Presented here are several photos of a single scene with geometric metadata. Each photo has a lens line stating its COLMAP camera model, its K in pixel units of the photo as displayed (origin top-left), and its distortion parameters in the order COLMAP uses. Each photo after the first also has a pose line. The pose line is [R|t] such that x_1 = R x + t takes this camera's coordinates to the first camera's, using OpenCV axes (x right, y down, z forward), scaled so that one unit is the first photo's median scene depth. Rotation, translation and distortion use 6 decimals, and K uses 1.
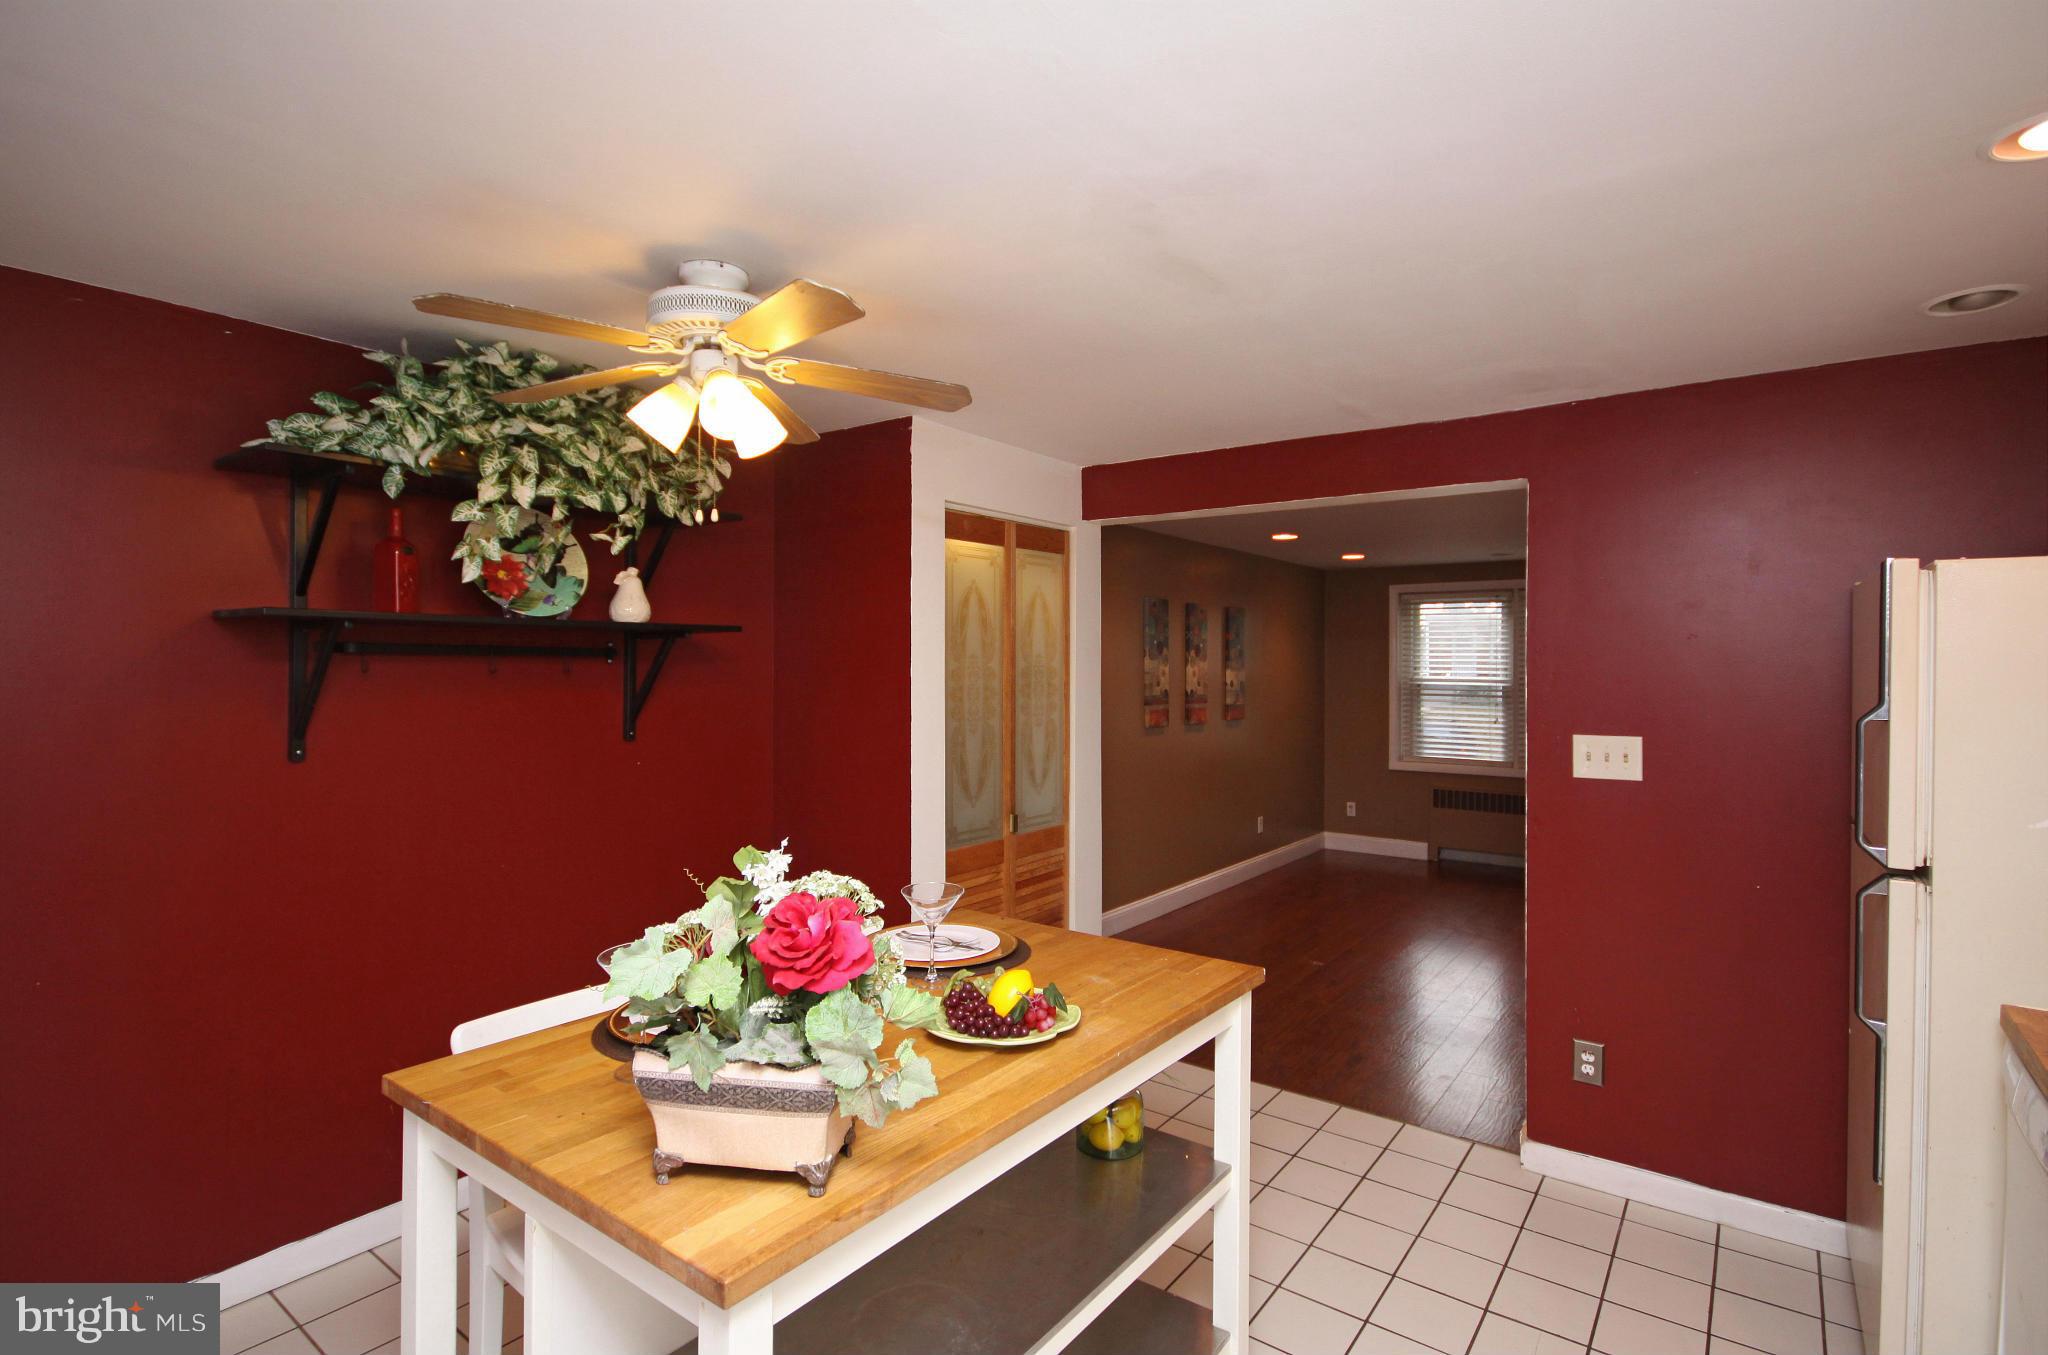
lens RADIAL K [[990.7, 0, 1028.5], [0, 990.7, 668.2], [0, 0, 1]] dist [0.001707, 0.000017]
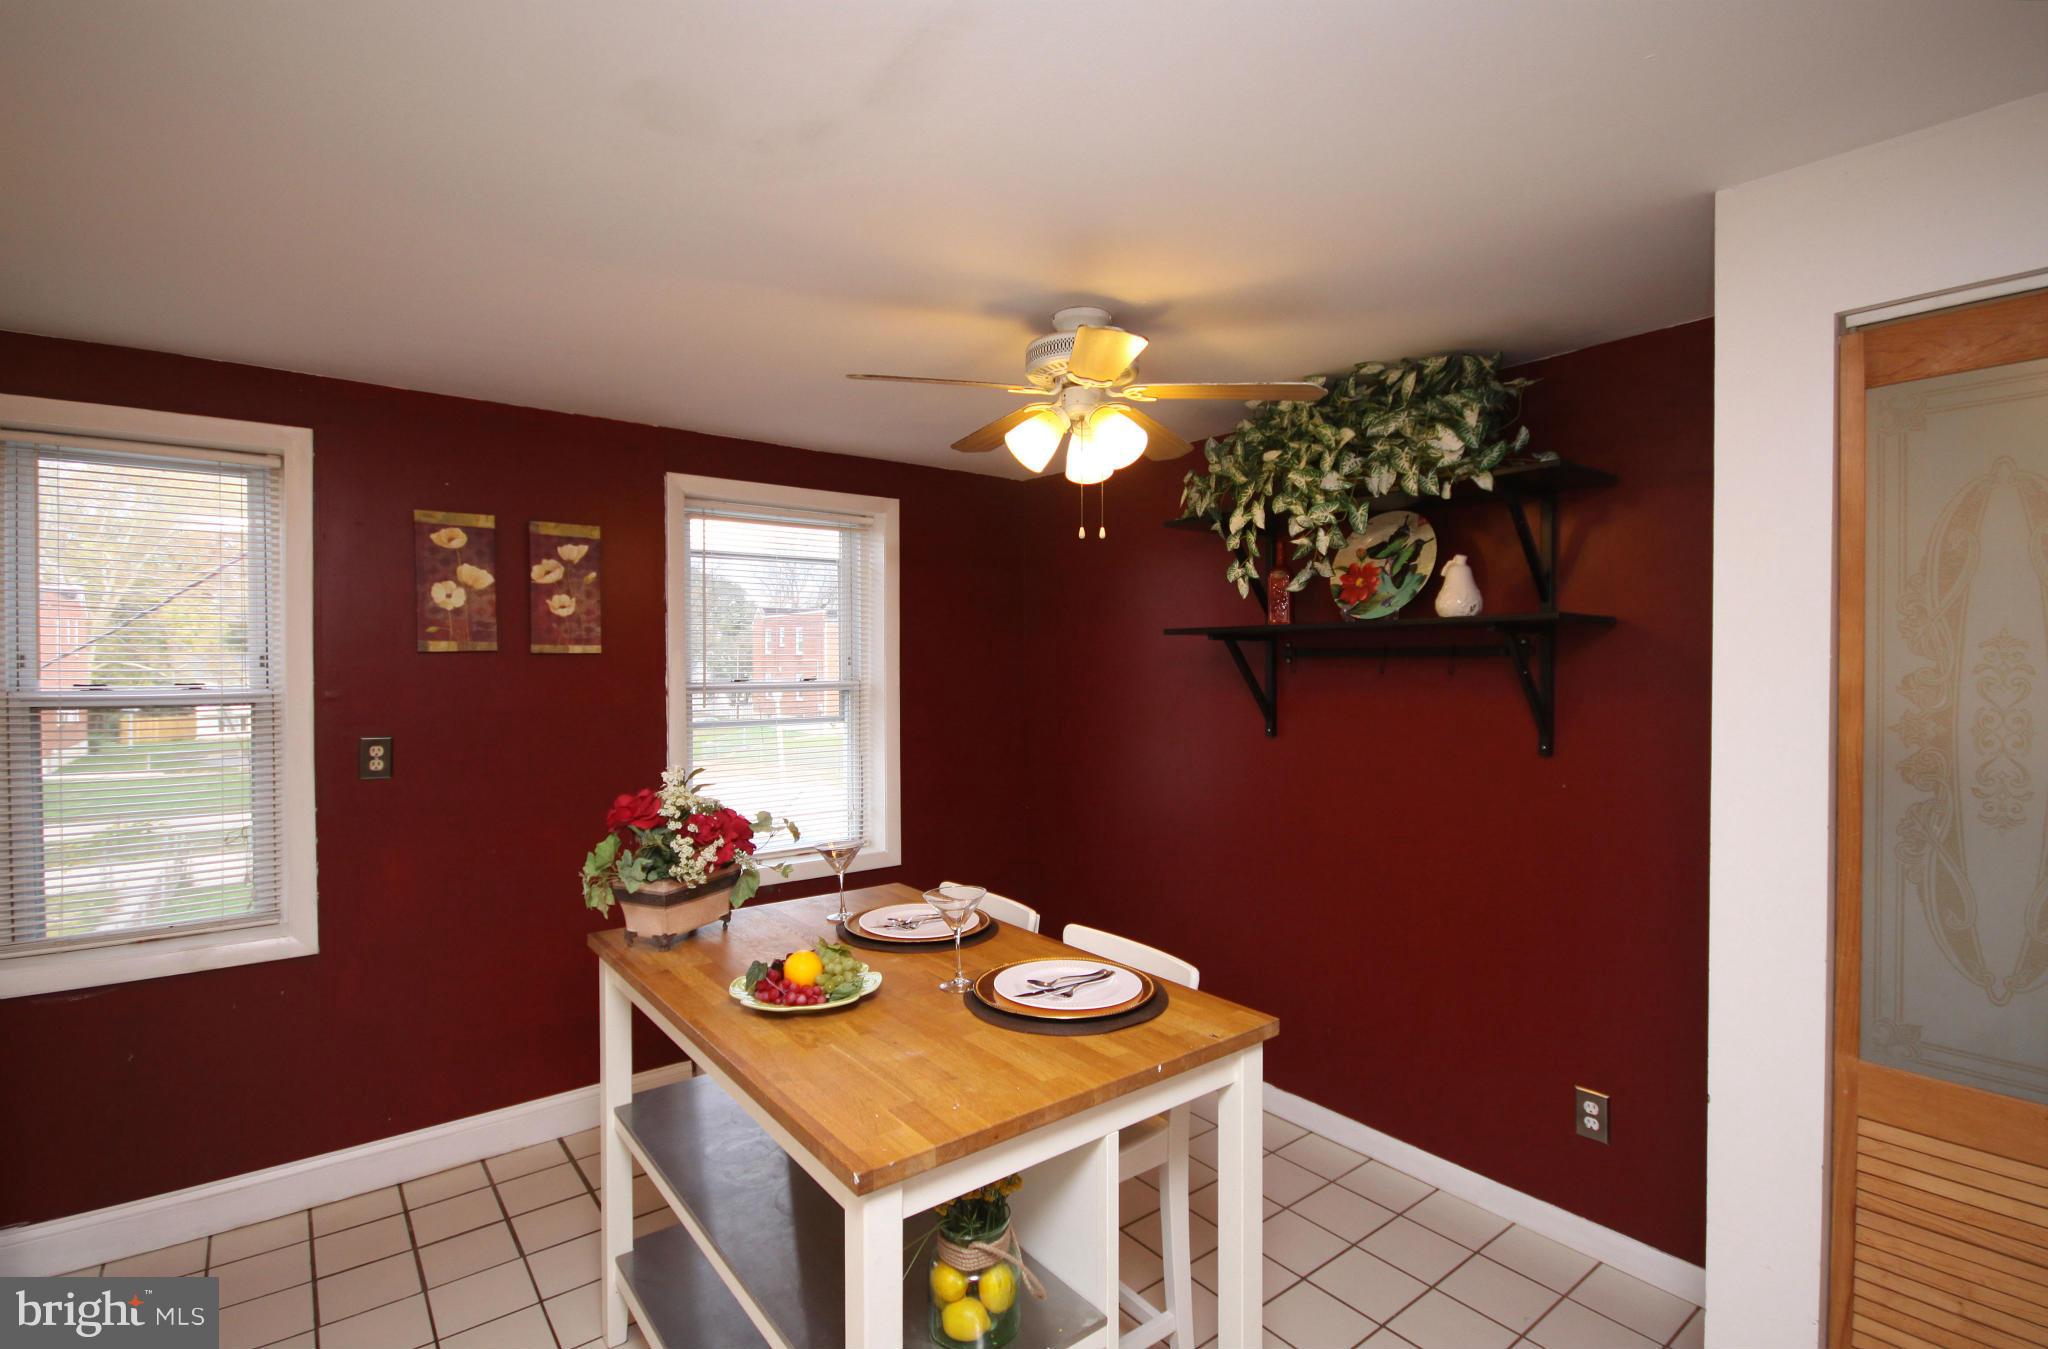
lens RADIAL K [[963.0, 0, 1024.0], [0, 963.0, 674.5], [0, 0, 1]] dist [-0.001376, 0.000021]
pose [[-0.266137, 0.006081, -0.963916, 0.257915], [-0.000552, 0.999979, 0.006461, -0.000304], [0.963935, 0.002252, -0.266128, 0.419431]]
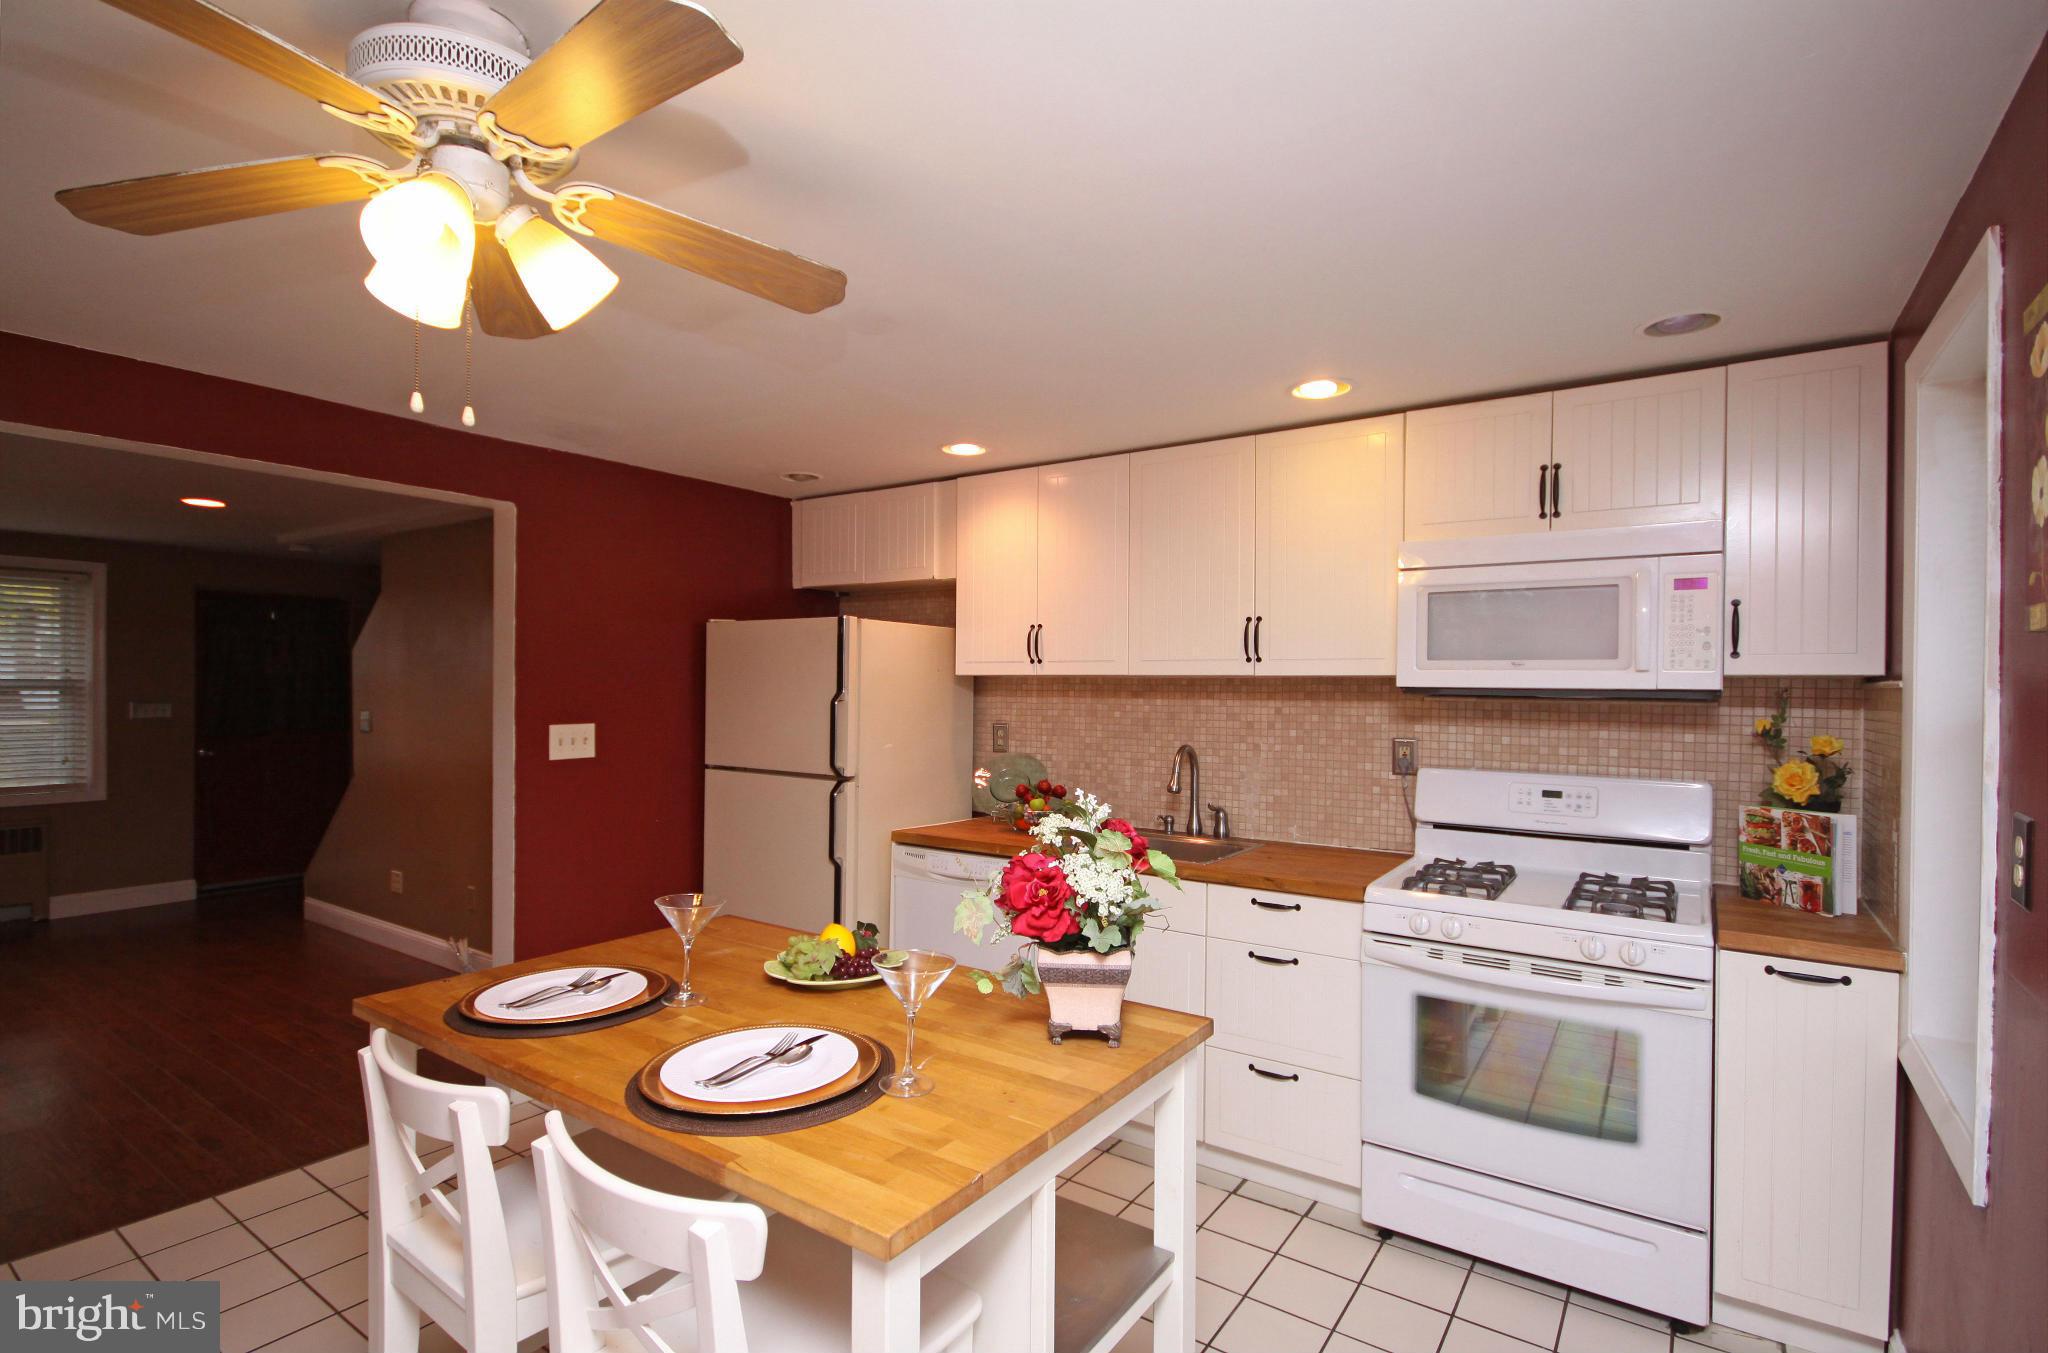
lens RADIAL K [[970.7, 0, 1029.0], [0, 970.7, 692.3], [0, 0, 1]] dist [-0.000944, -0.000575]
pose [[-0.039590, -0.010824, 0.999157, -0.325454], [-0.008990, 0.999905, 0.010476, 0.004560], [-0.999176, -0.008568, -0.039684, 0.227933]]
